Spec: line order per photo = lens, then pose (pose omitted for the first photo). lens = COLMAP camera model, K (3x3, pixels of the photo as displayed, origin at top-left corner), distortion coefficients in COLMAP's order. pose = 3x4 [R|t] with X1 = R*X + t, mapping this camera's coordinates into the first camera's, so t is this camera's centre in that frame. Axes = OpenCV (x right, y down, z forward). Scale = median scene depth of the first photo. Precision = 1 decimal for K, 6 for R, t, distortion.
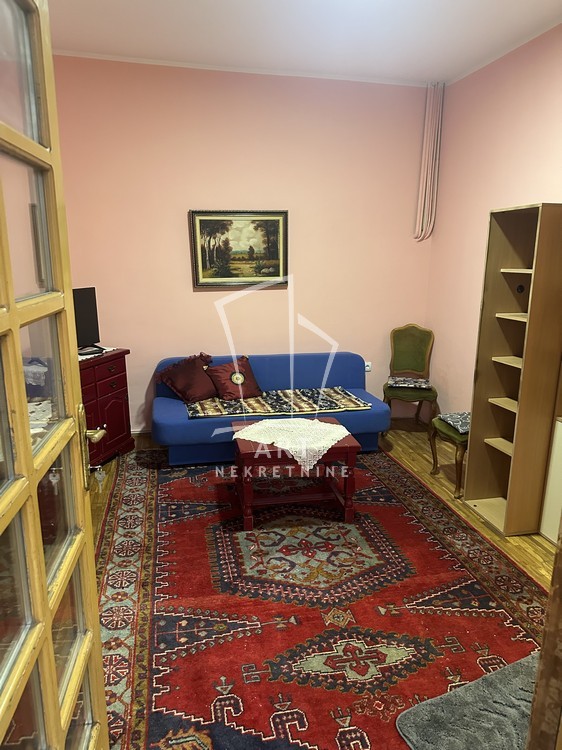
lens RADIAL K [[522.4, 0, 284.1], [0, 522.4, 378.9], [0, 0, 1]] dist [0.056067, -0.071820]
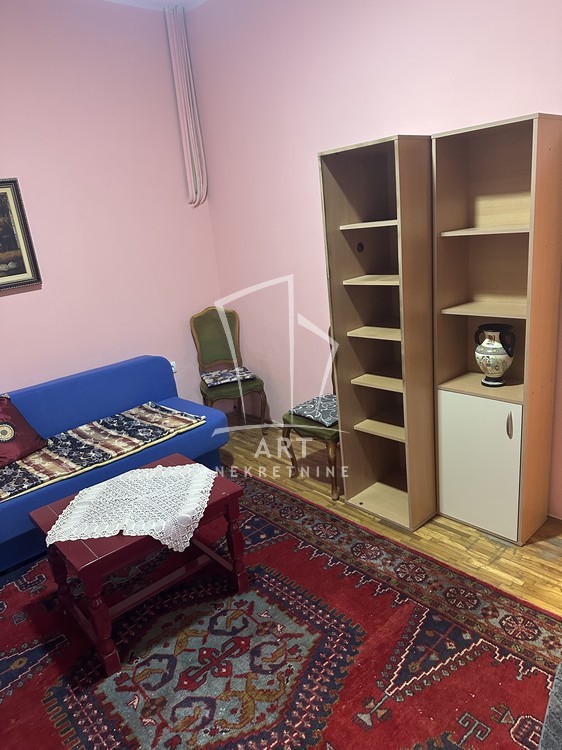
lens RADIAL K [[522.4, 0, 284.1], [0, 522.4, 378.9], [0, 0, 1]] dist [0.056067, -0.071820]
pose [[0.860145, -0.241892, 0.449042, -0.089128], [0.218786, 0.970260, 0.103577, -0.079394], [-0.460742, 0.009153, 0.887487, 0.309936]]
